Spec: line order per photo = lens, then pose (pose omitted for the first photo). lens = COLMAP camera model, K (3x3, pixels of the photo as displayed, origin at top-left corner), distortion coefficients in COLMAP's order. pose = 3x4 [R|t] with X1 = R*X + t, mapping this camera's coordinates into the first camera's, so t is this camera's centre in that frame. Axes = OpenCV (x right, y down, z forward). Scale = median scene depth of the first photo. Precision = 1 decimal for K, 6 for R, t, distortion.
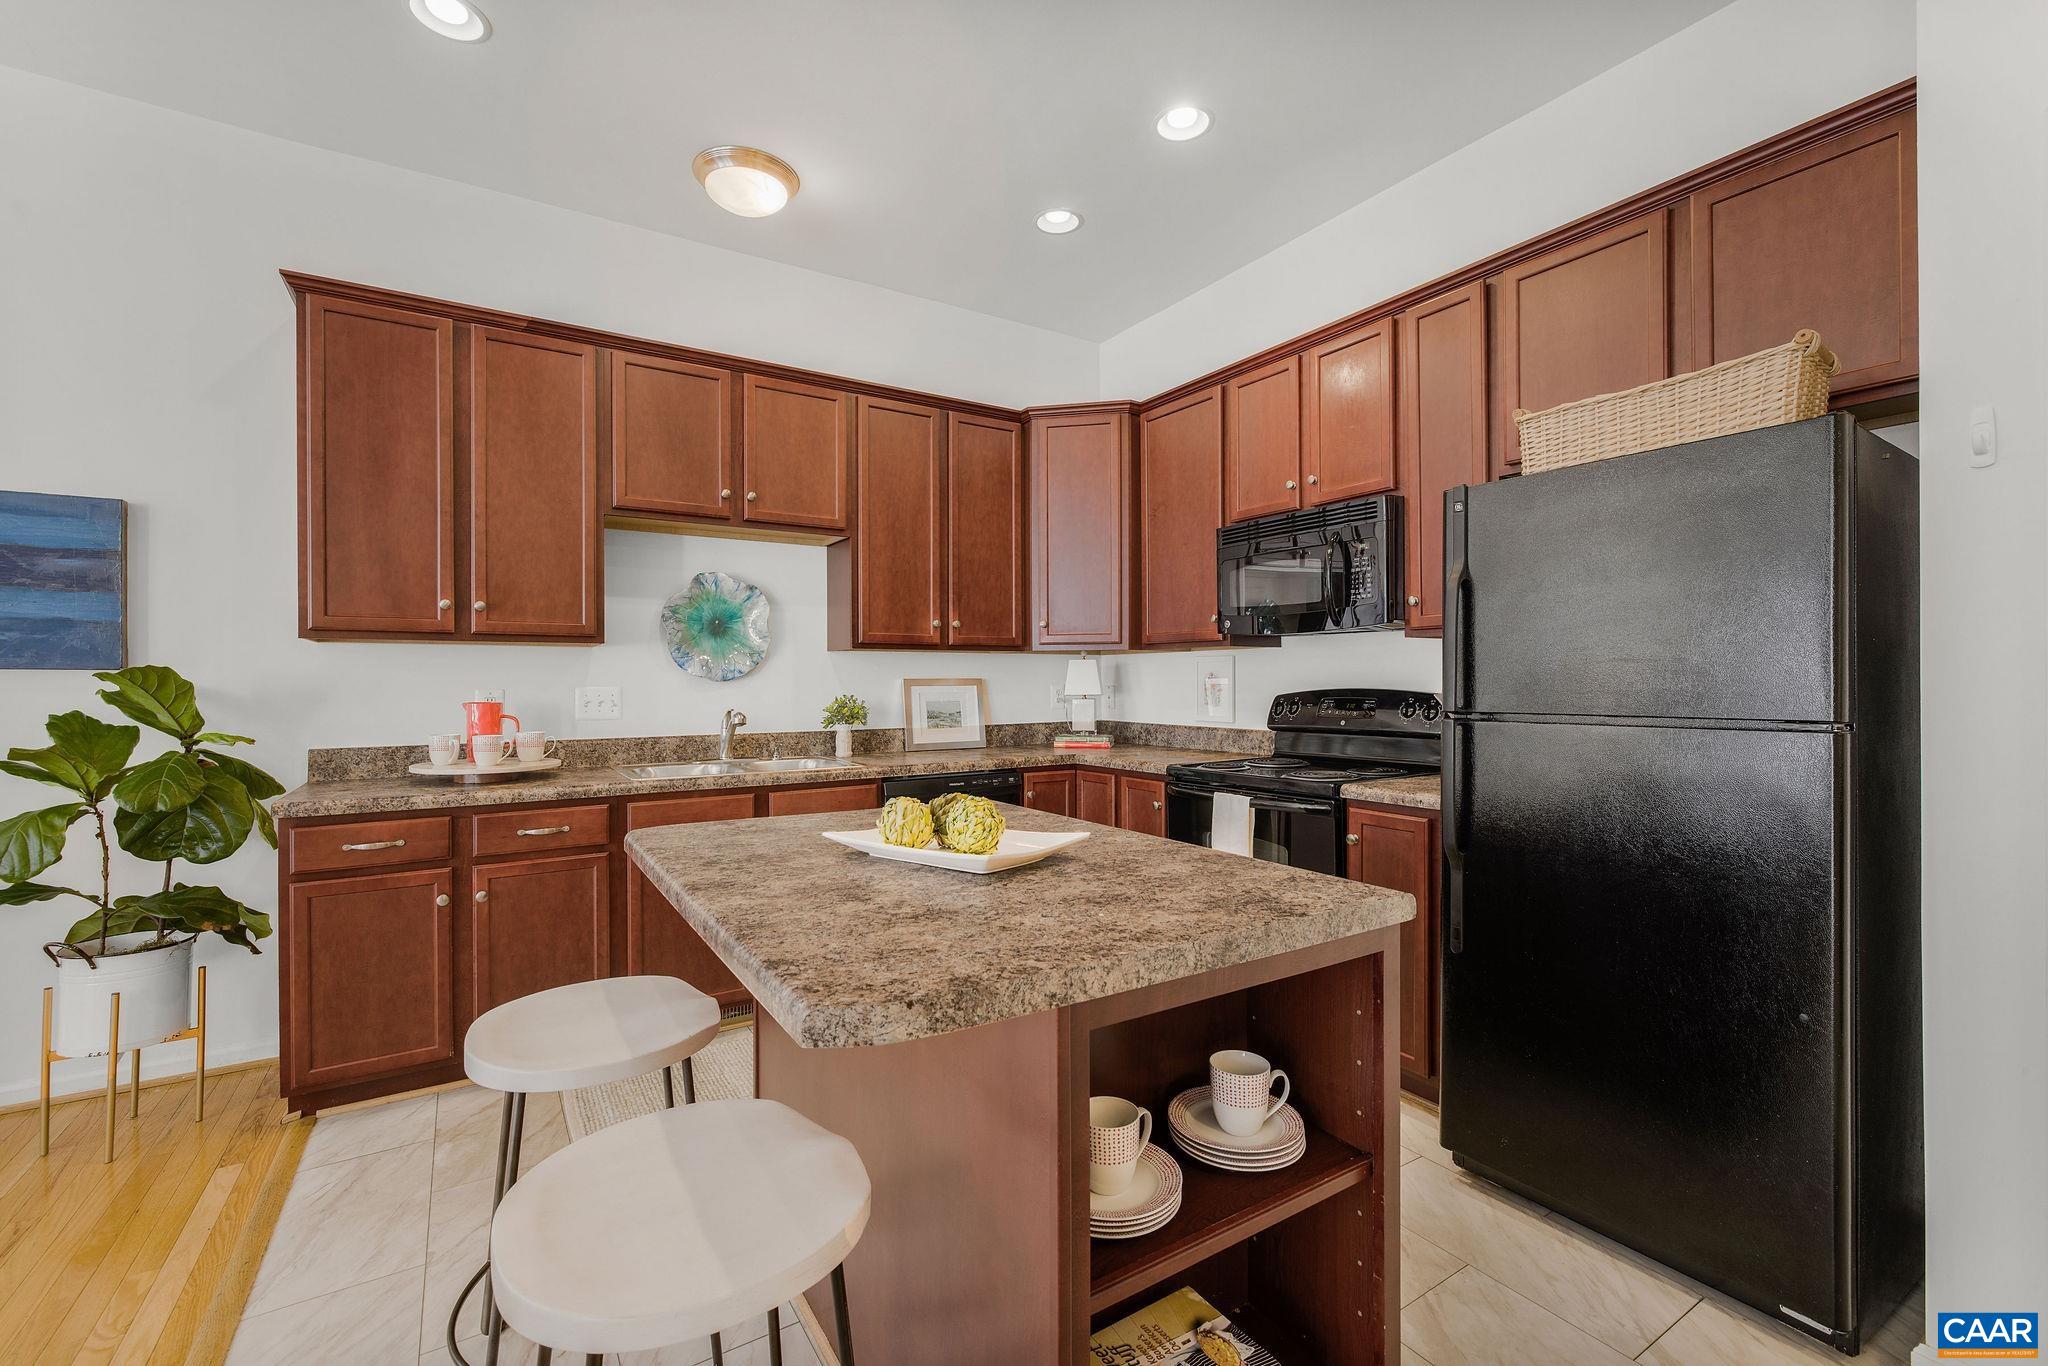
lens RADIAL K [[849.2, 0, 1024.0], [0, 849.2, 683.0], [0, 0, 1]] dist [-0.001612, 0.000047]
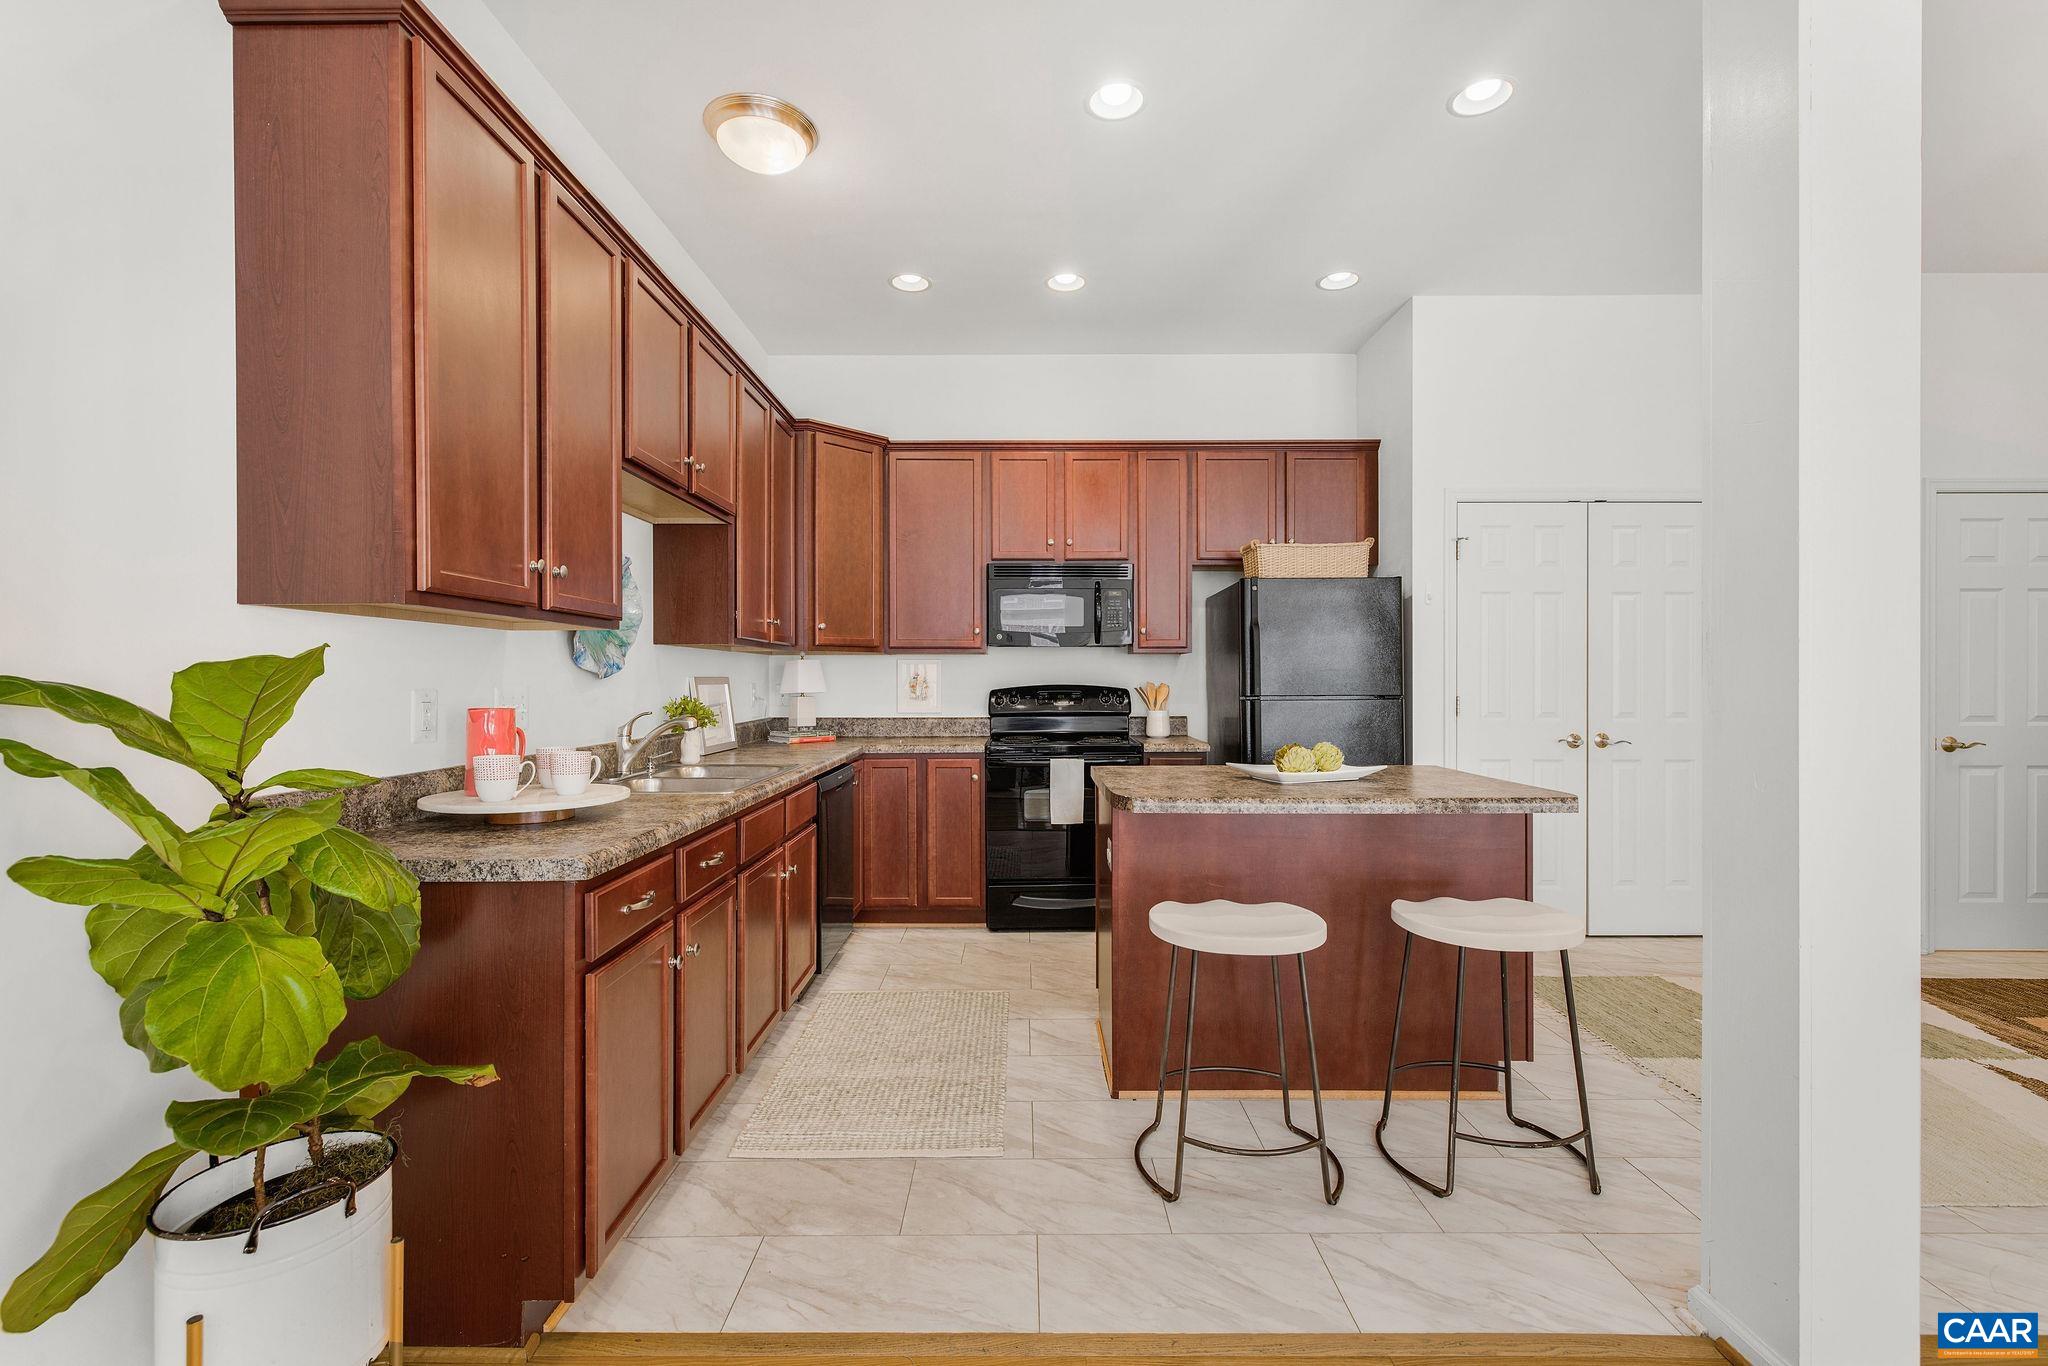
lens RADIAL K [[874.7, 0, 1024.0], [0, 874.7, 683.0], [0, 0, 1]] dist [-0.000680, 0.000026]
pose [[0.538396, -0.002234, 0.842689, -0.855105], [0.002339, 0.999997, 0.001157, 0.001427], [-0.842689, 0.001348, 0.538399, 0.221357]]
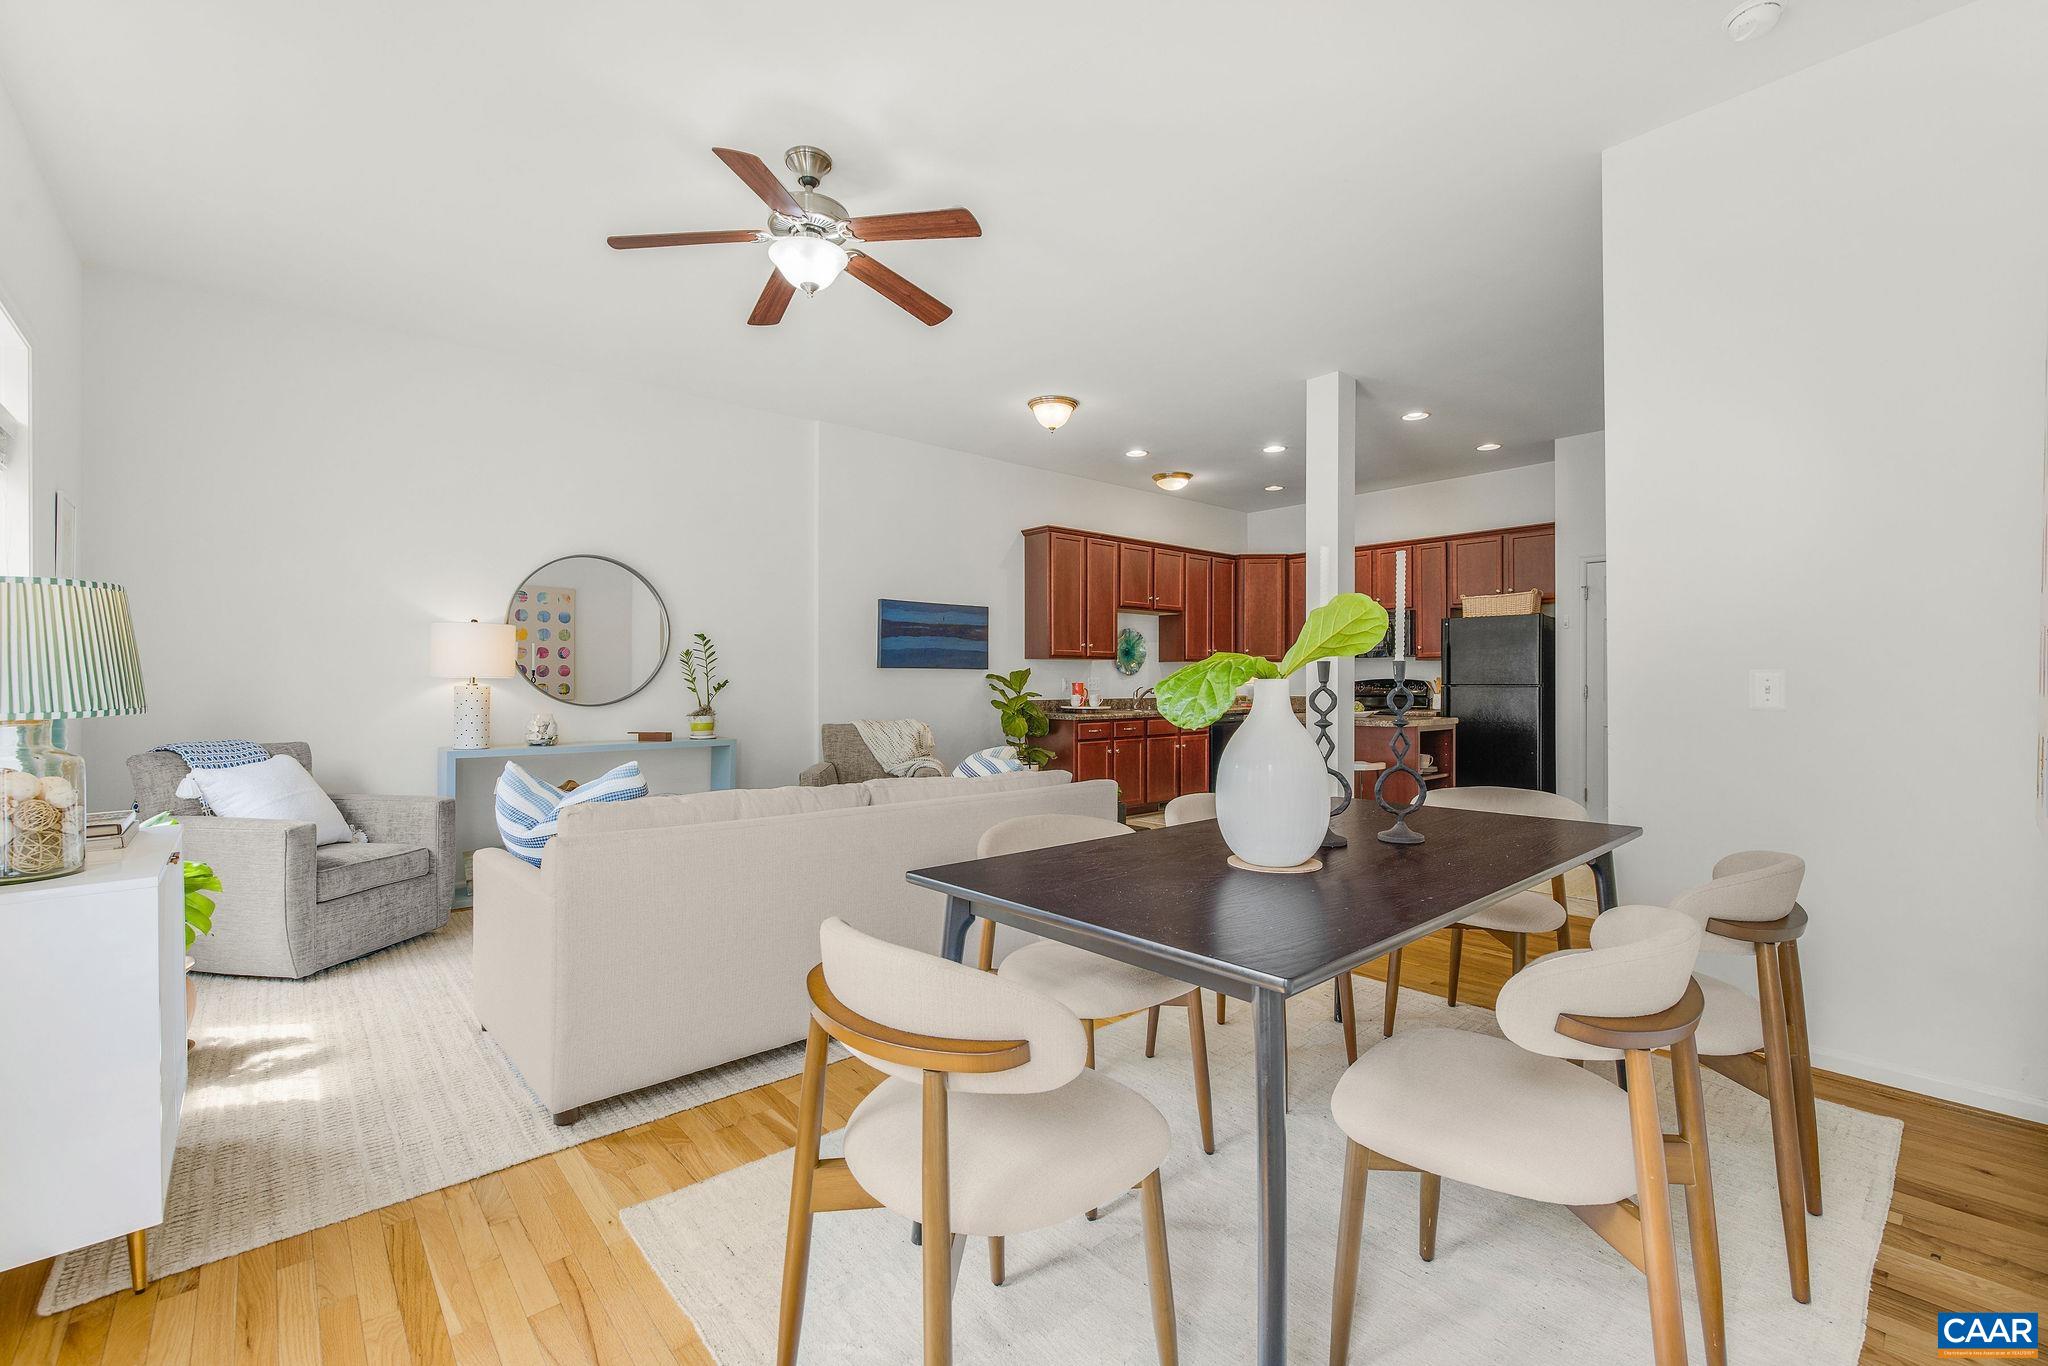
lens RADIAL K [[856.1, 0, 1015.2], [0, 856.1, 680.1], [0, 0, 1]] dist [-0.001089, 0.000536]
pose [[0.989049, 0.002232, 0.147570, -1.029653], [-0.002183, 0.999997, -0.000498, 0.013083], [-0.147571, 0.000170, 0.989051, -1.292775]]
